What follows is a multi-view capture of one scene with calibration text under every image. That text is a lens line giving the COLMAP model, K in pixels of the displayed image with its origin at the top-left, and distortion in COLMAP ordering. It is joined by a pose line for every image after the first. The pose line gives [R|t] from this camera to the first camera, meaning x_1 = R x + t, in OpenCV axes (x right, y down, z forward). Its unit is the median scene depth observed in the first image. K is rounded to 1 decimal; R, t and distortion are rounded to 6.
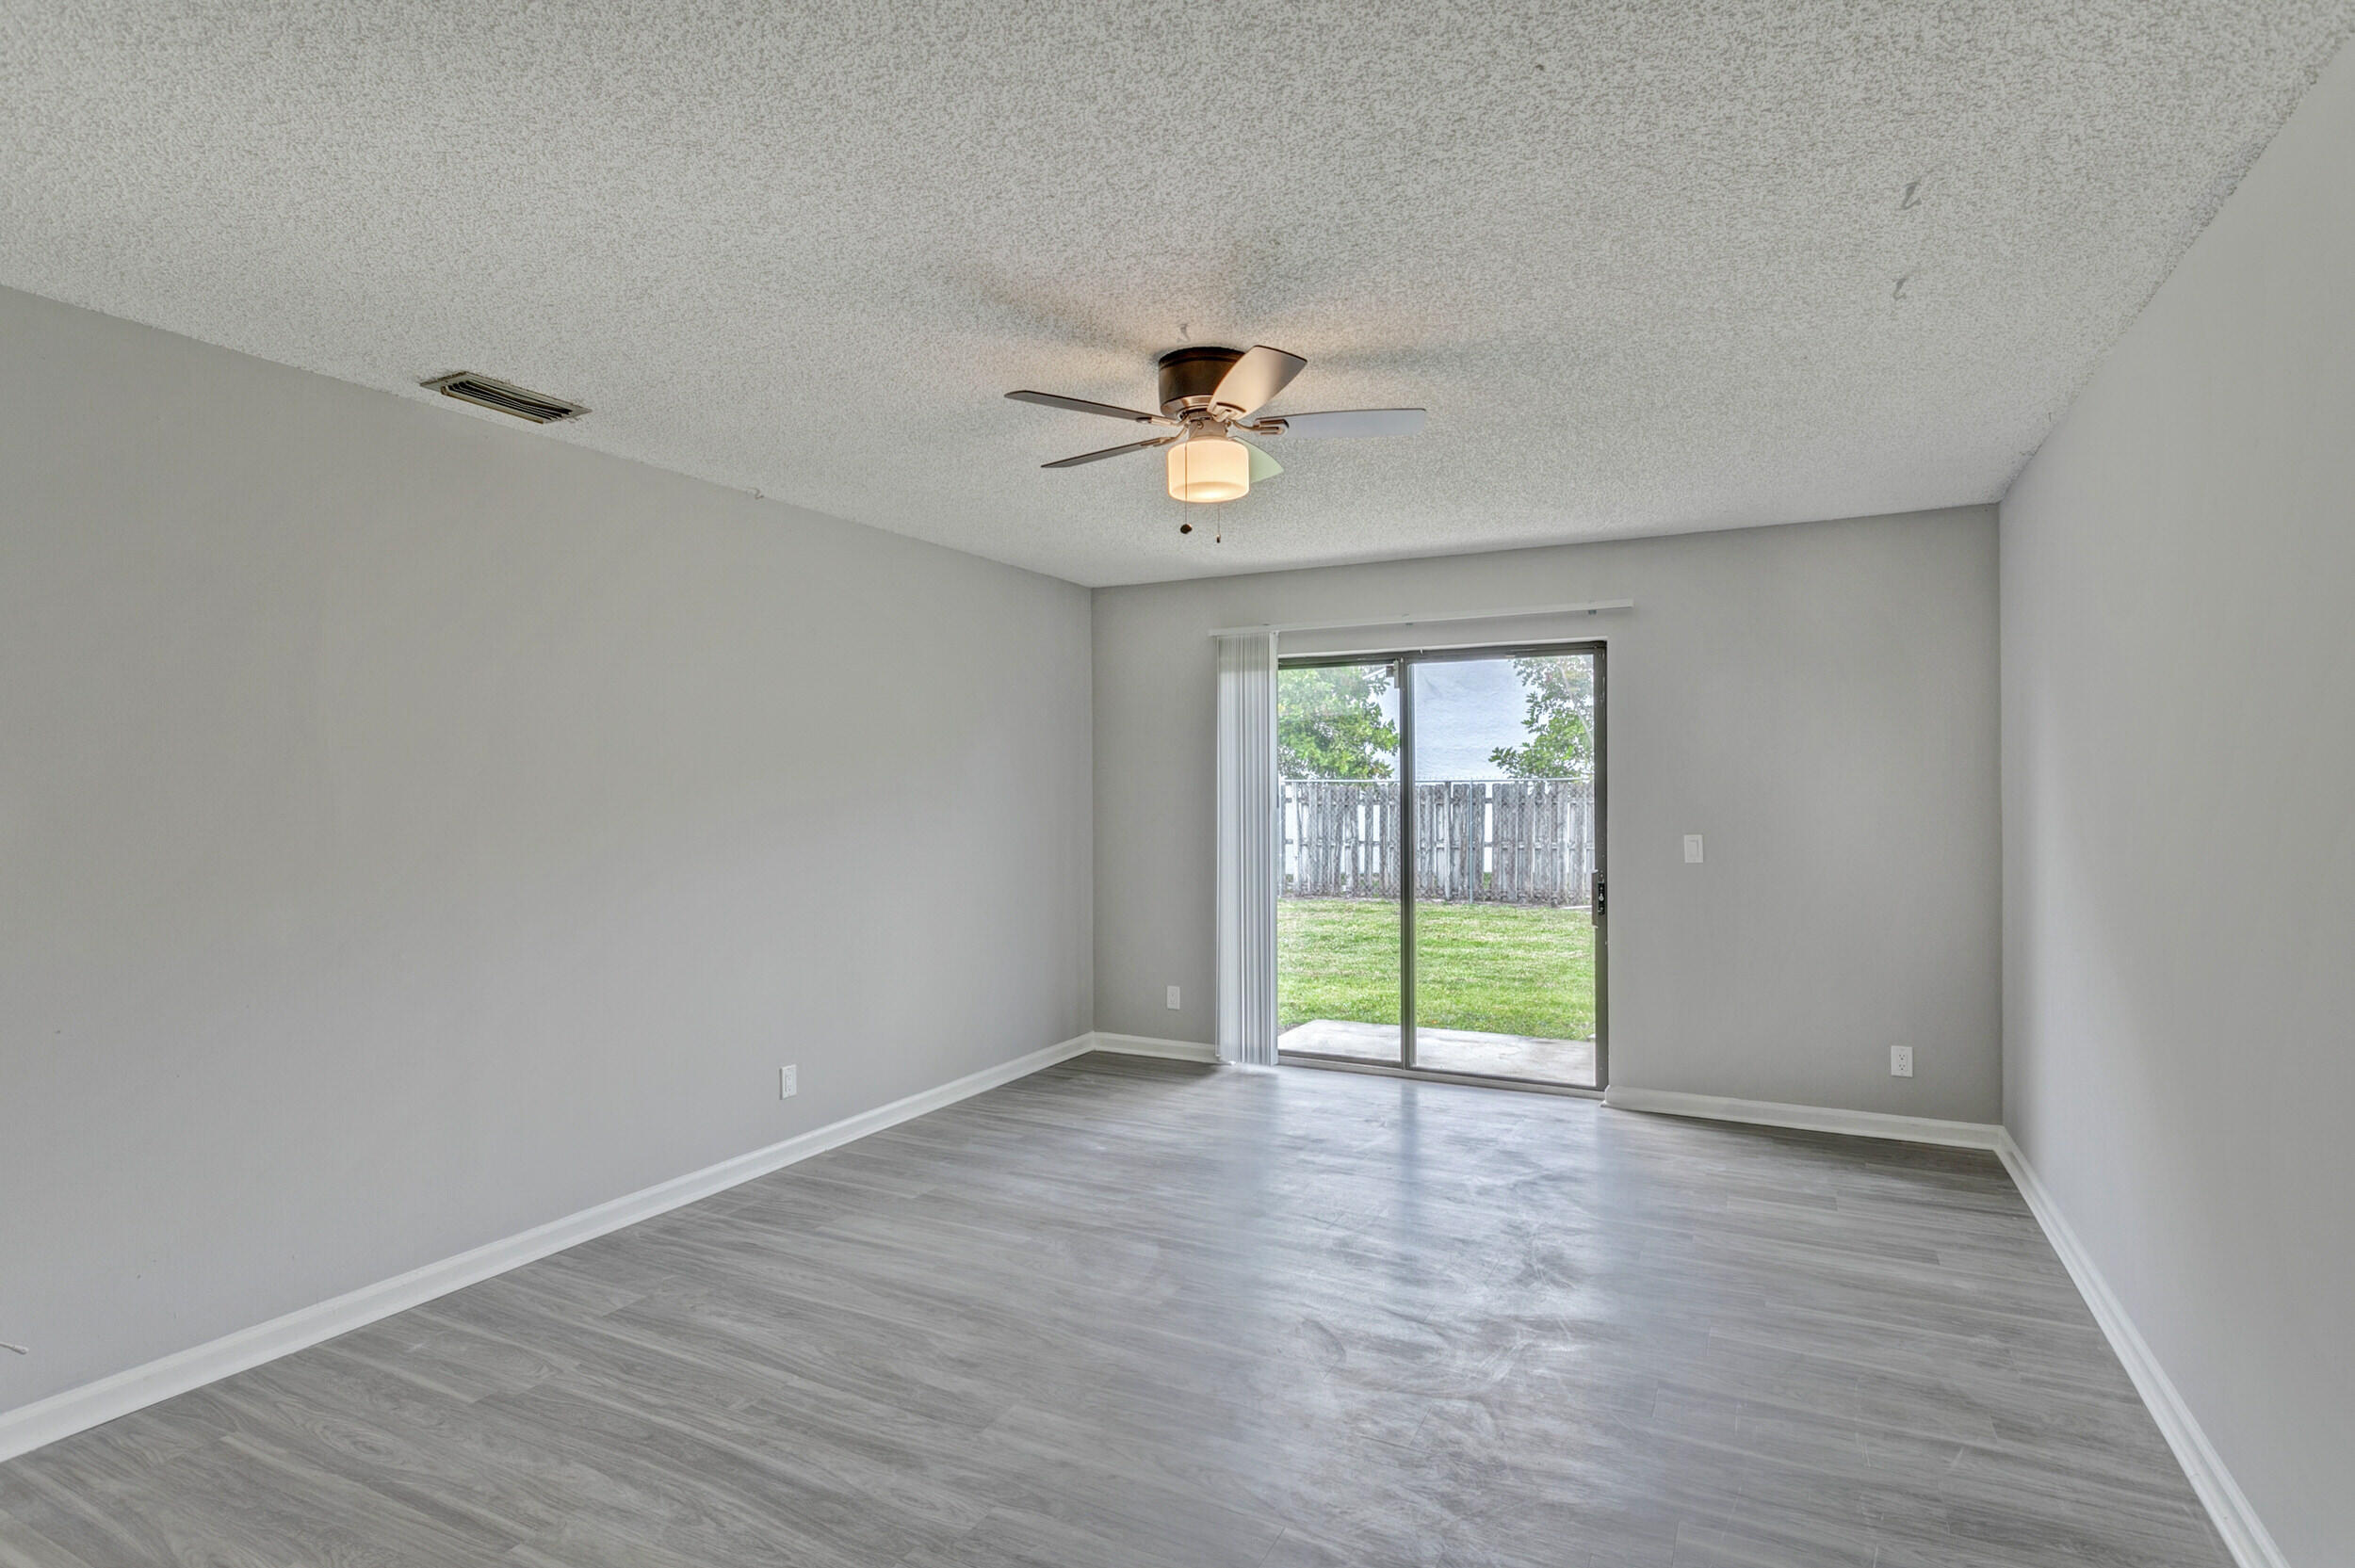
lens RADIAL K [[1173.4, 0, 1179.0], [0, 1173.4, 786.9], [0, 0, 1]] dist [-0.002032, 0.001233]
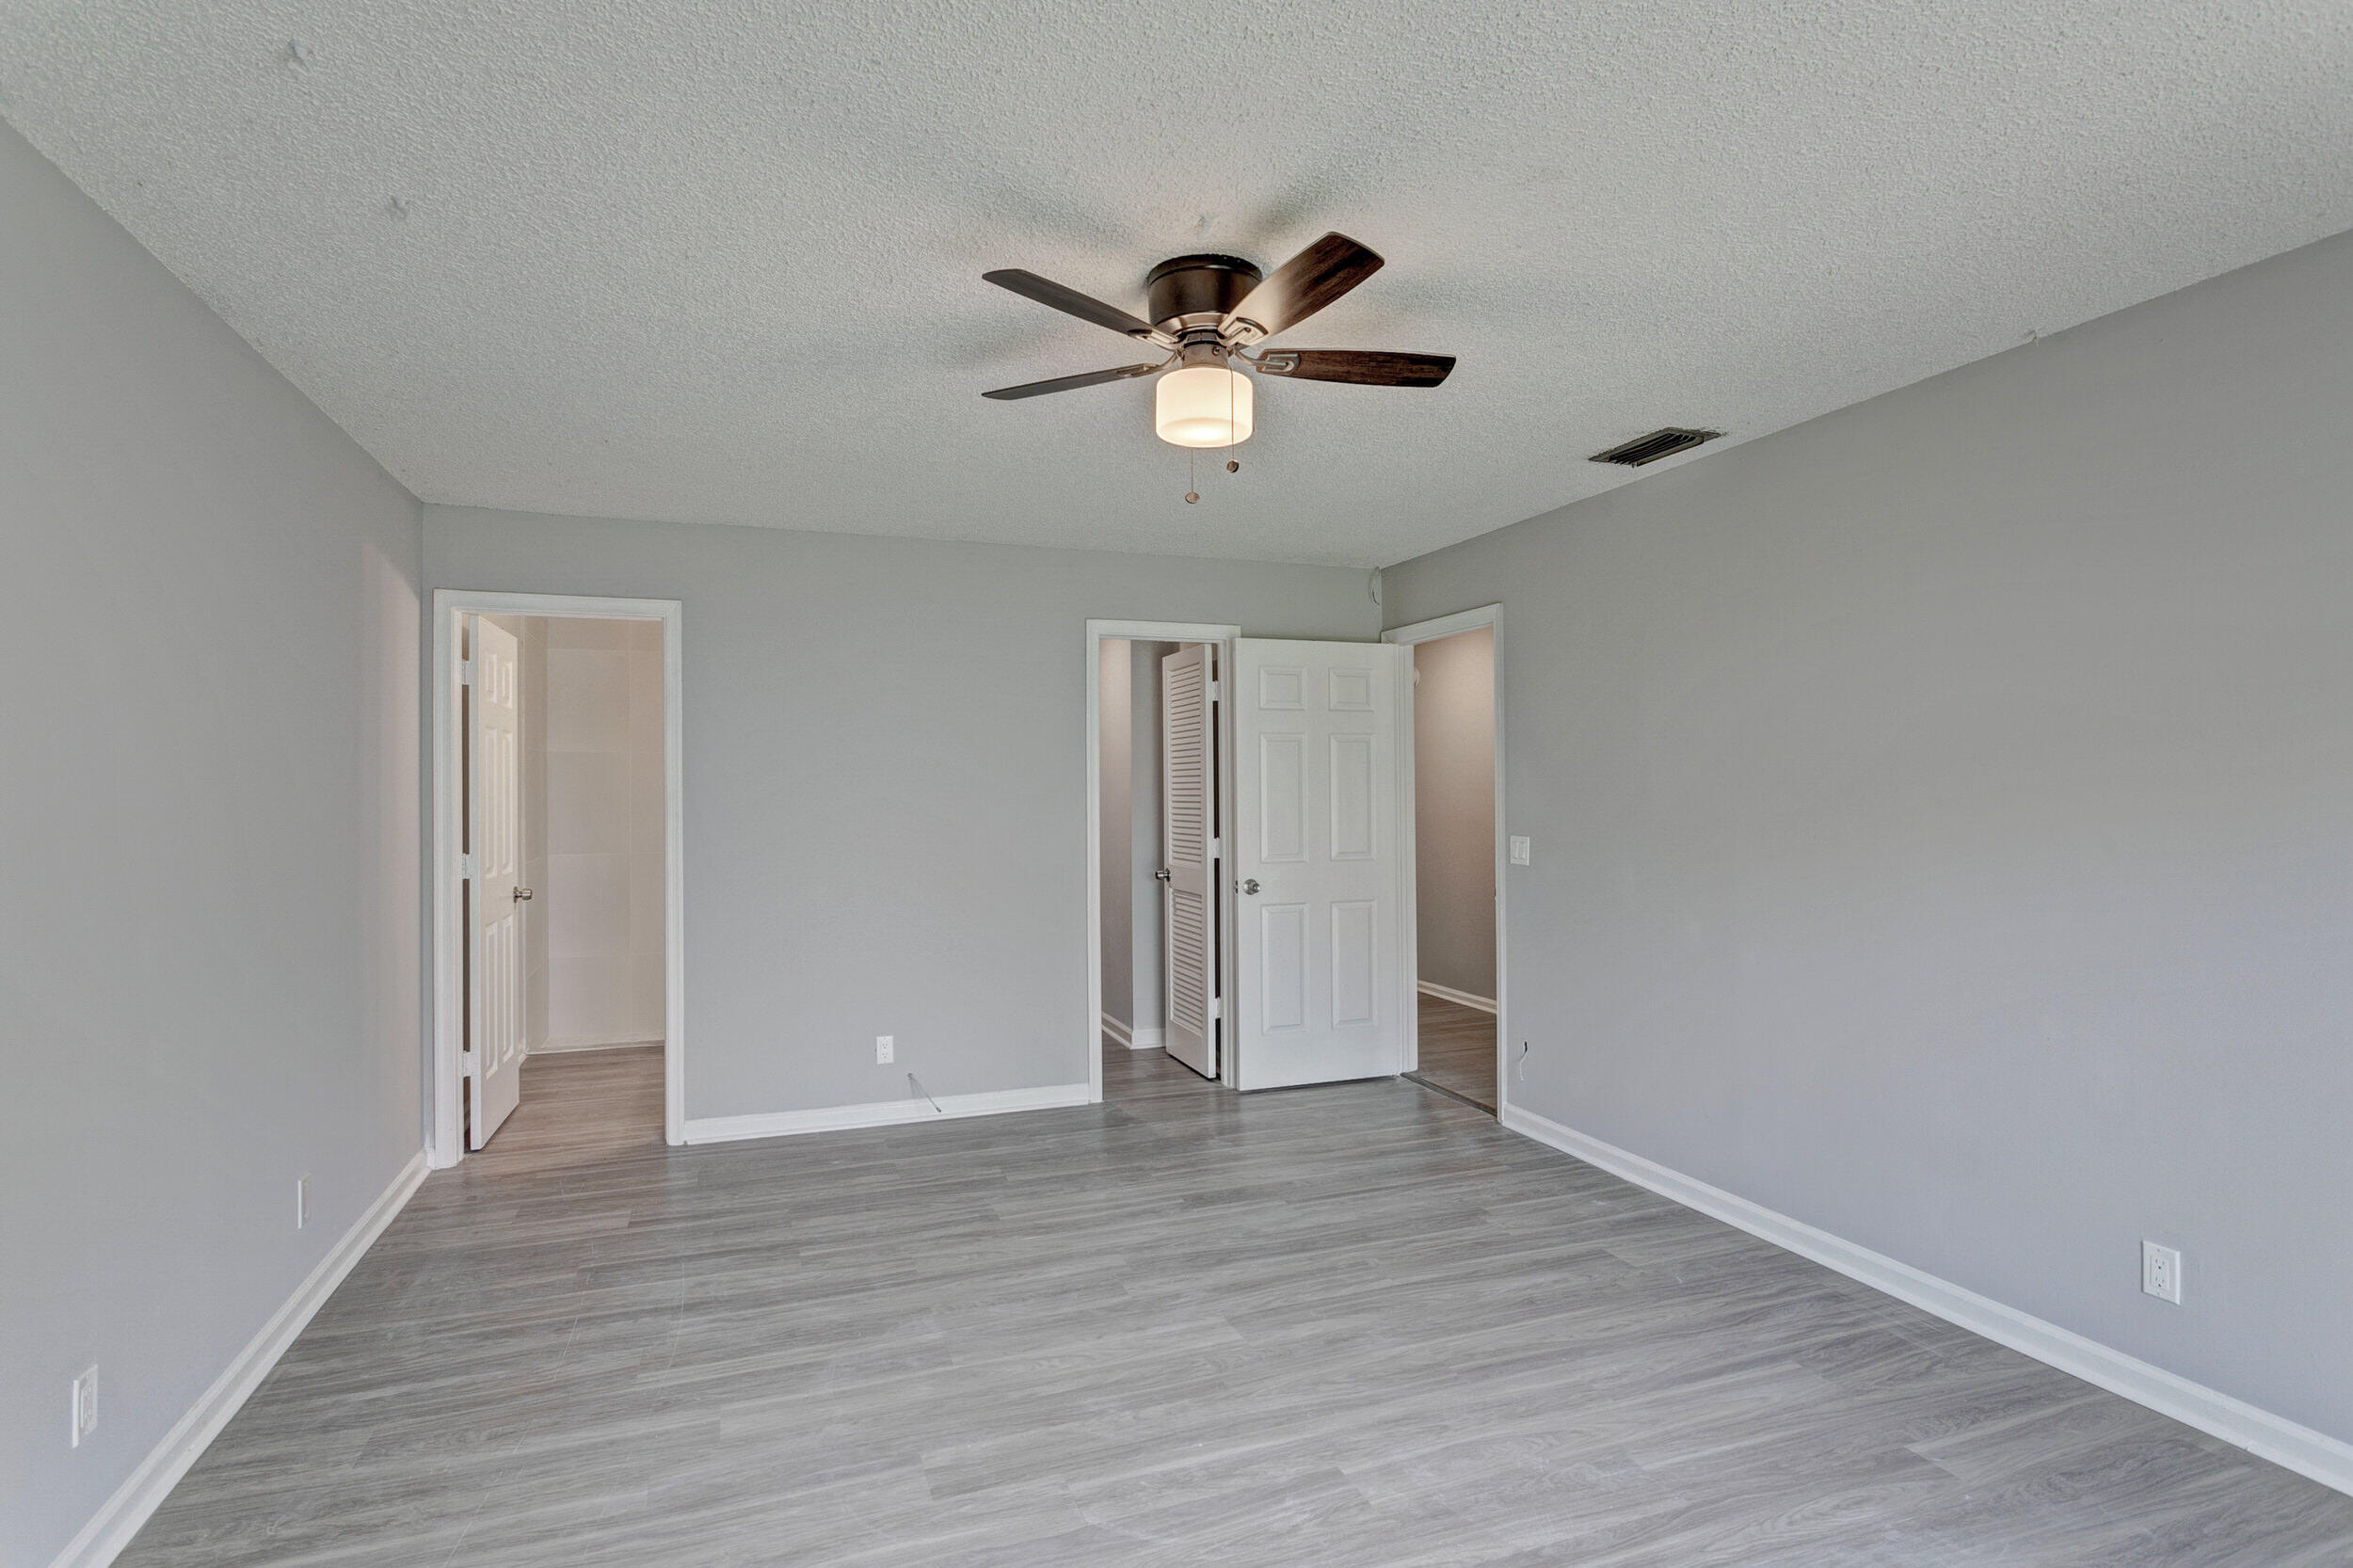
lens RADIAL K [[1172.5, 0, 1178.0], [0, 1172.5, 786.9], [0, 0, 1]] dist [-0.002032, 0.001233]
pose [[-0.670223, 0.005760, -0.742138, 0.550424], [0.011971, 0.999924, -0.003050, 0.002771], [0.742063, -0.010929, -0.670241, 1.291634]]
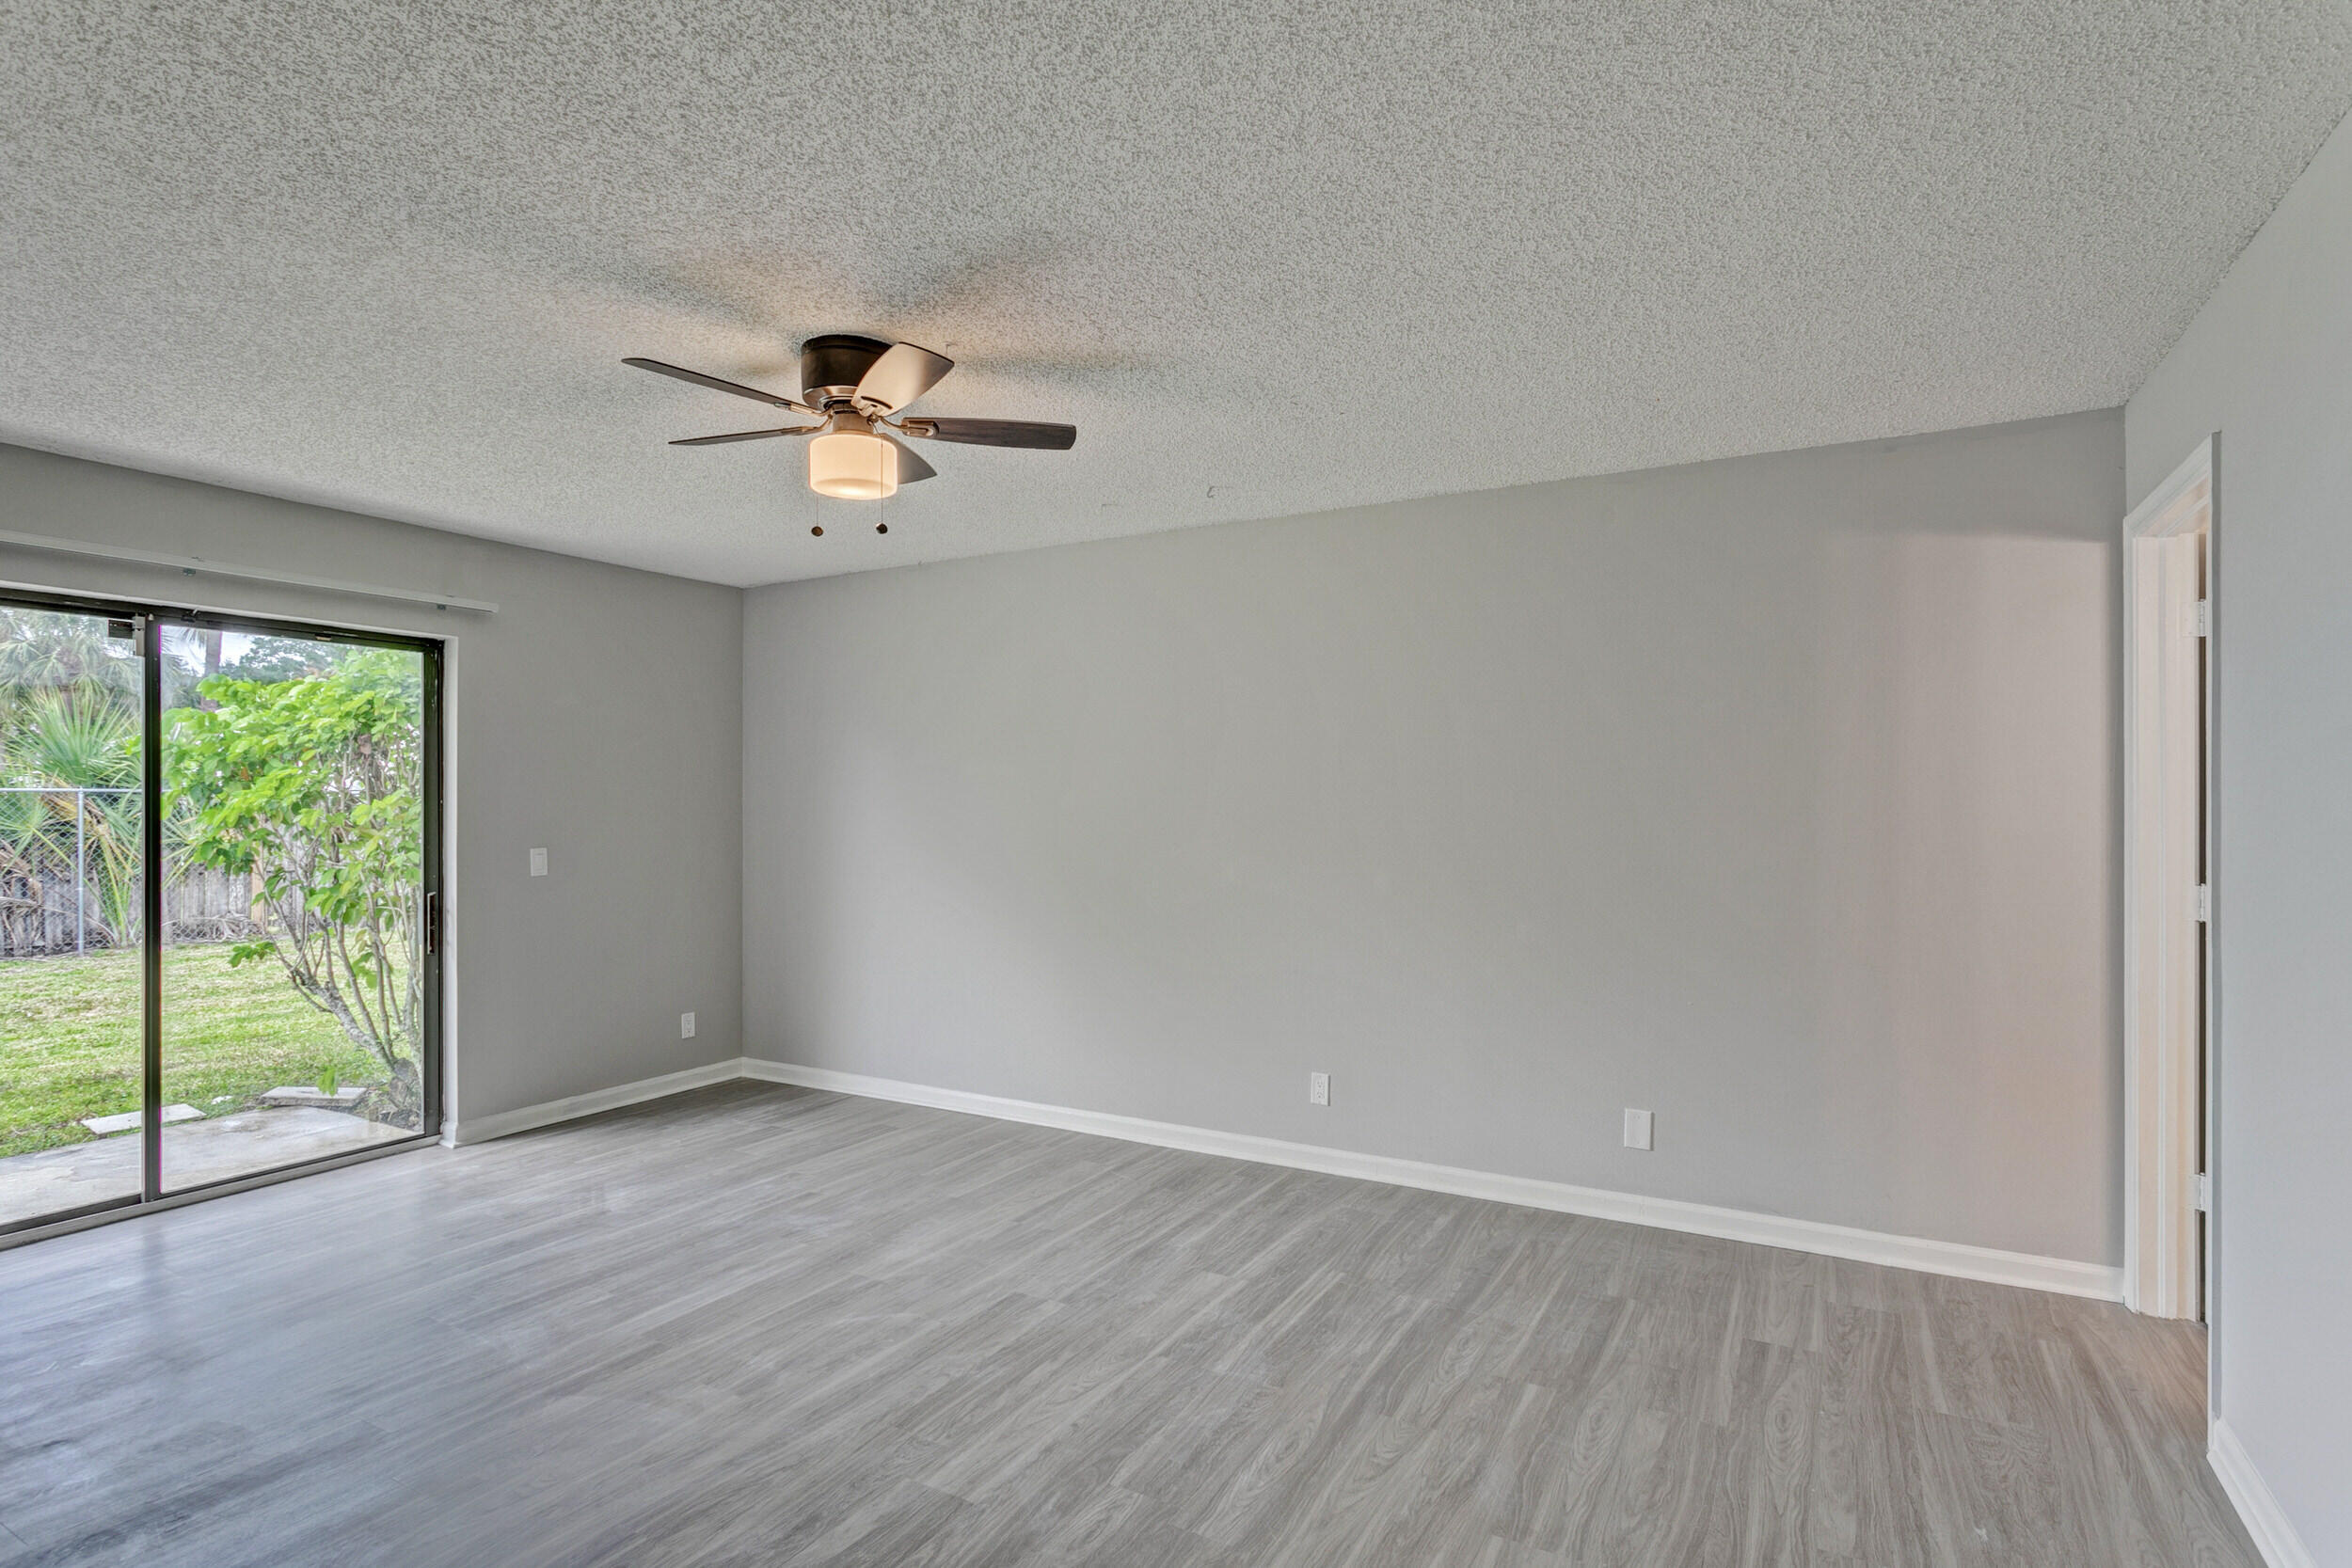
lens RADIAL K [[1162.7, 0, 1174.1], [0, 1162.7, 779.8], [0, 0, 1]] dist [-0.004460, 0.000839]
pose [[0.038690, 0.027796, 0.998865, -0.779061], [-0.002905, 0.999612, -0.027705, 0.011117], [-0.999247, -0.001830, 0.038756, 0.586390]]
